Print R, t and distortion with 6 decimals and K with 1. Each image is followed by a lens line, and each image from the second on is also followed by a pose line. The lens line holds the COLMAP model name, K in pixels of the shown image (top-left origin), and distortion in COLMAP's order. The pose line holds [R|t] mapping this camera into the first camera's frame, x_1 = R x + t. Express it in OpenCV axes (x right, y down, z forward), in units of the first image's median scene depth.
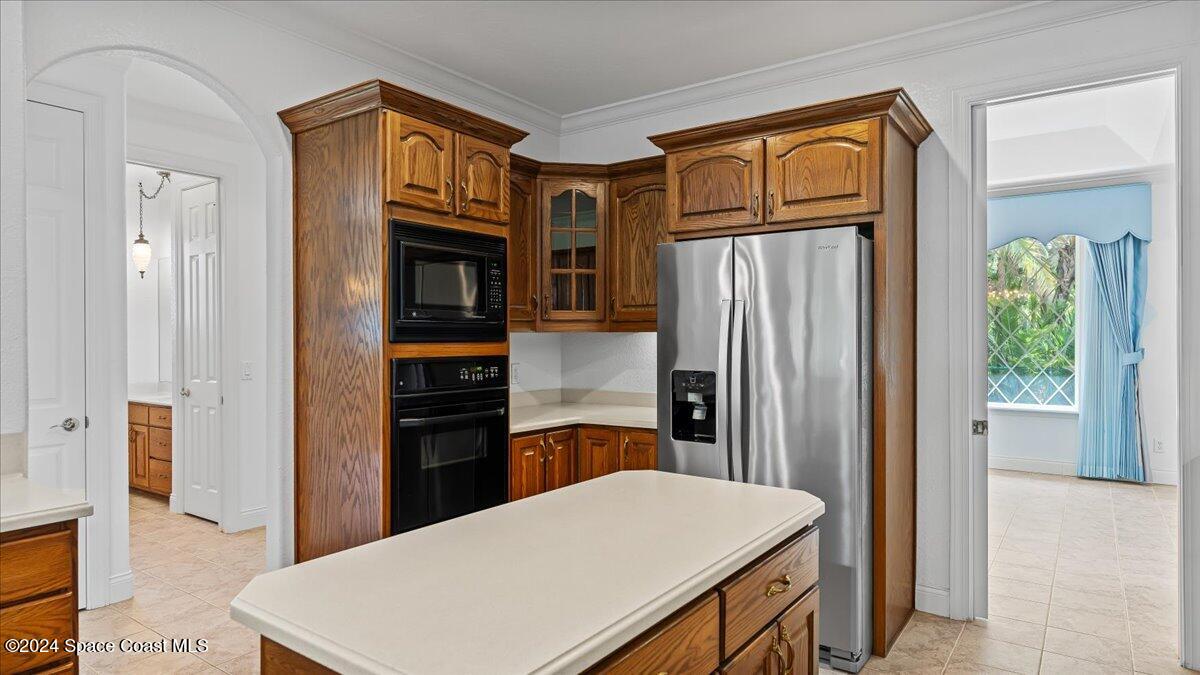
lens RADIAL K [[686.1, 0, 593.8], [0, 686.1, 339.2], [0, 0, 1]] dist [0.003248, -0.000019]
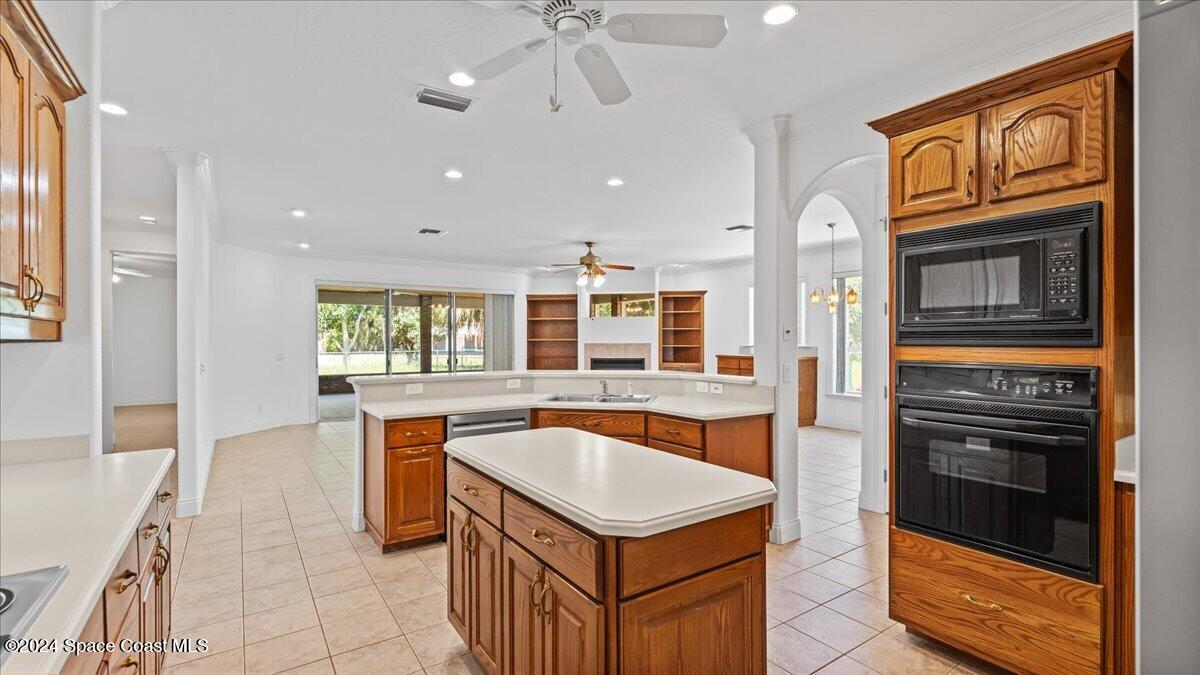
lens RADIAL K [[523.4, 0, 598.2], [0, 523.4, 340.2], [0, 0, 1]] dist [-0.000630, 0.000224]
pose [[-0.336417, 0.003039, -0.941708, 0.584105], [-0.002817, 0.999987, 0.004233, -0.005614], [0.941709, 0.004077, -0.336404, 0.734559]]
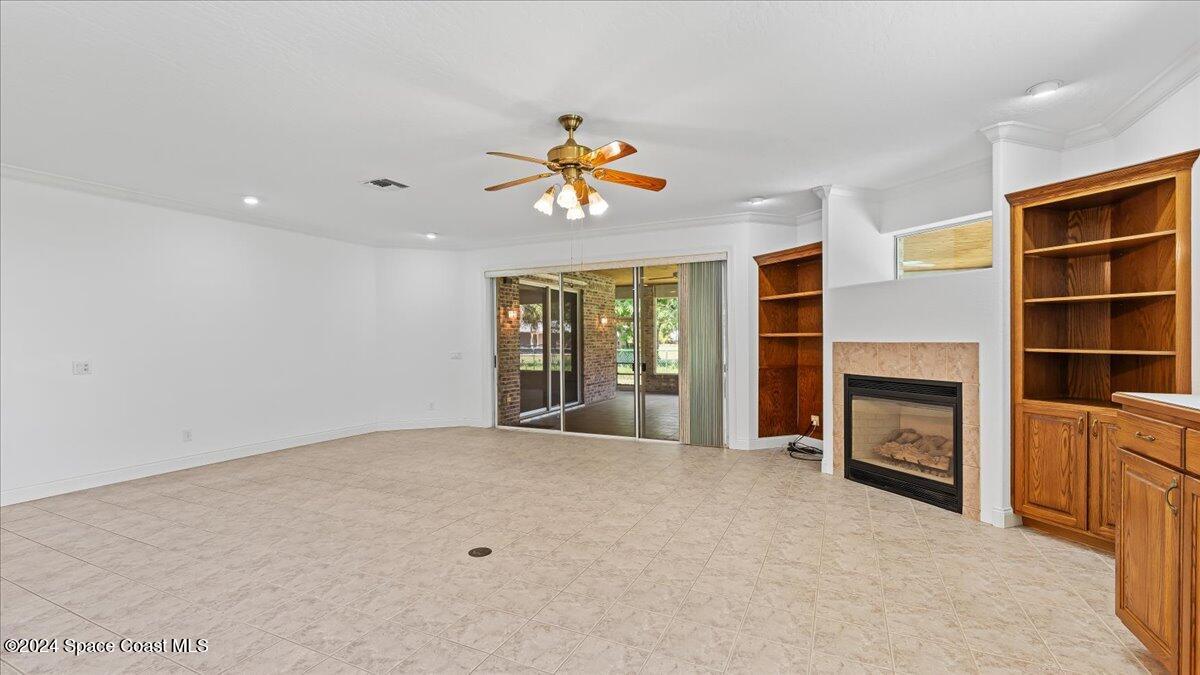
lens RADIAL K [[523.4, 0, 598.2], [0, 523.4, 340.2], [0, 0, 1]] dist [-0.000630, 0.000224]
pose [[-0.985321, 0.010302, -0.170398, -1.629007], [0.008916, 0.999921, 0.008894, 0.003233], [0.170476, 0.007244, -0.985335, 0.977816]]
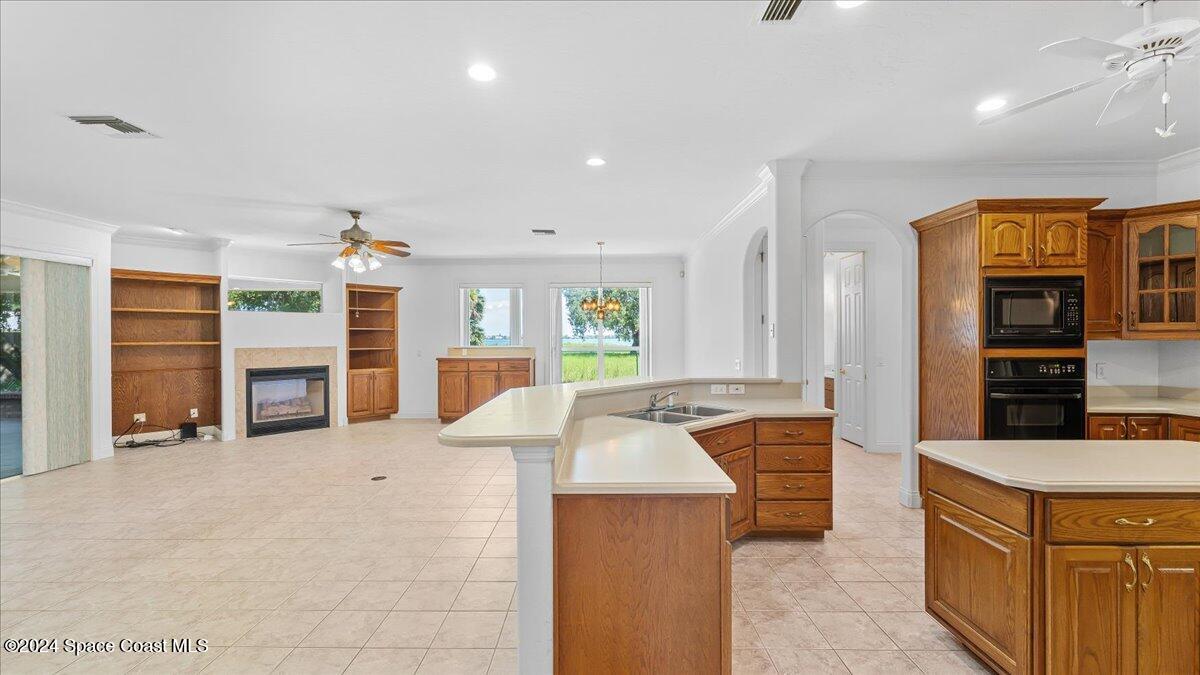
lens RADIAL K [[486.5, 0, 591.6], [0, 486.5, 338.6], [0, 0, 1]] dist [0.000160, -0.000042]
pose [[0.572525, 0.002283, -0.819884, 0.124165], [0.000077, 0.999996, 0.002839, -0.019977], [0.819887, -0.001689, 0.572523, -0.448188]]
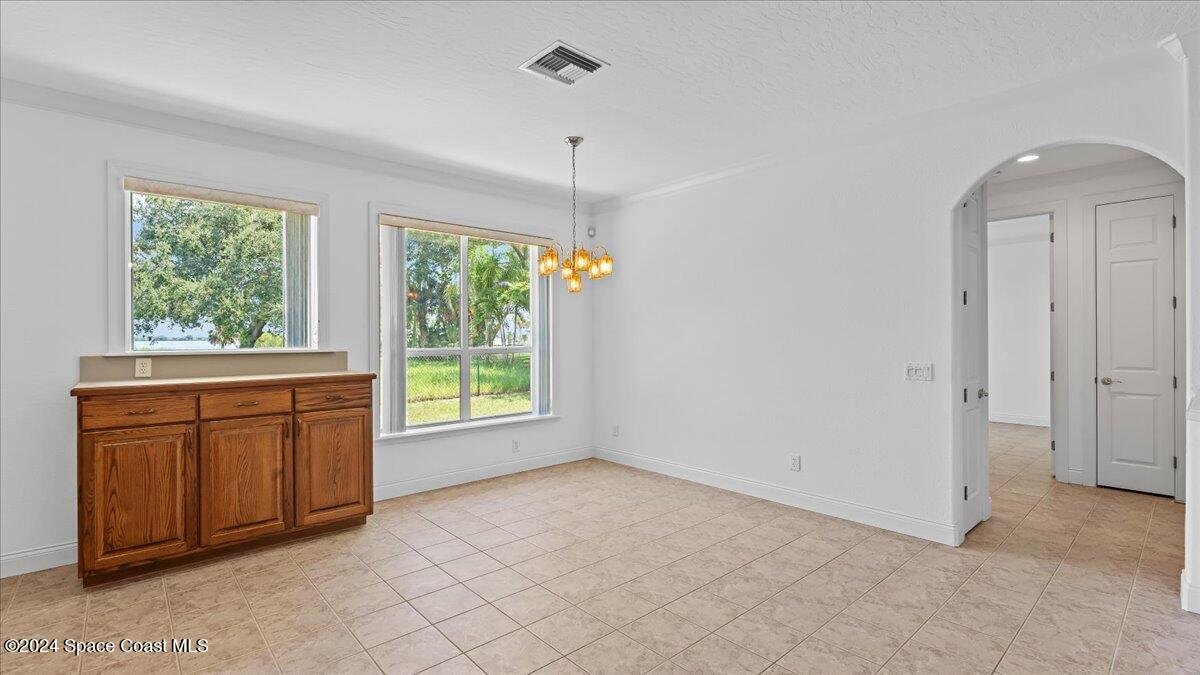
lens RADIAL K [[538.1, 0, 593.0], [0, 538.1, 341.5], [0, 0, 1]] dist [-0.001224, 0.000086]
pose [[0.975698, 0.000613, -0.219118, -1.417548], [0.000501, 0.999987, 0.005030, 0.006039], [0.219118, -0.005017, 0.975685, -0.333945]]
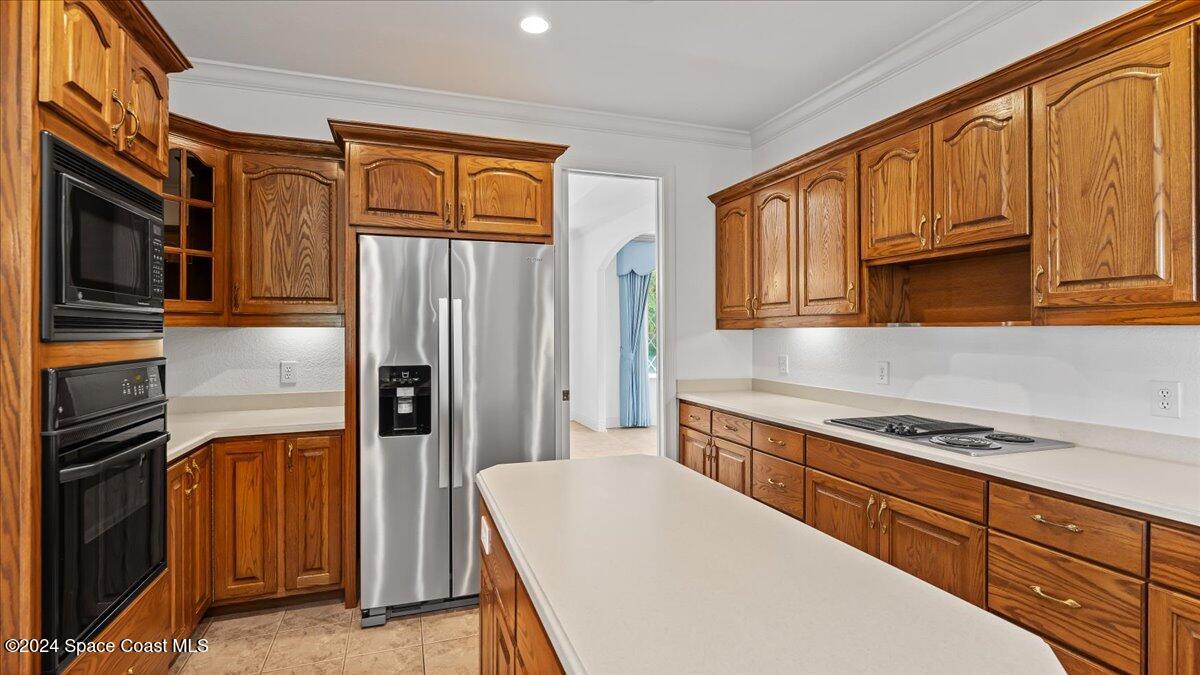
lens RADIAL K [[553.7, 0, 588.9], [0, 553.7, 332.8], [0, 0, 1]] dist [0.000012, -0.000066]
pose [[0.577784, -0.001702, 0.816188, -0.366147], [0.005295, 0.999985, -0.001663, 0.000454], [-0.816173, 0.005283, 0.577784, 0.305831]]
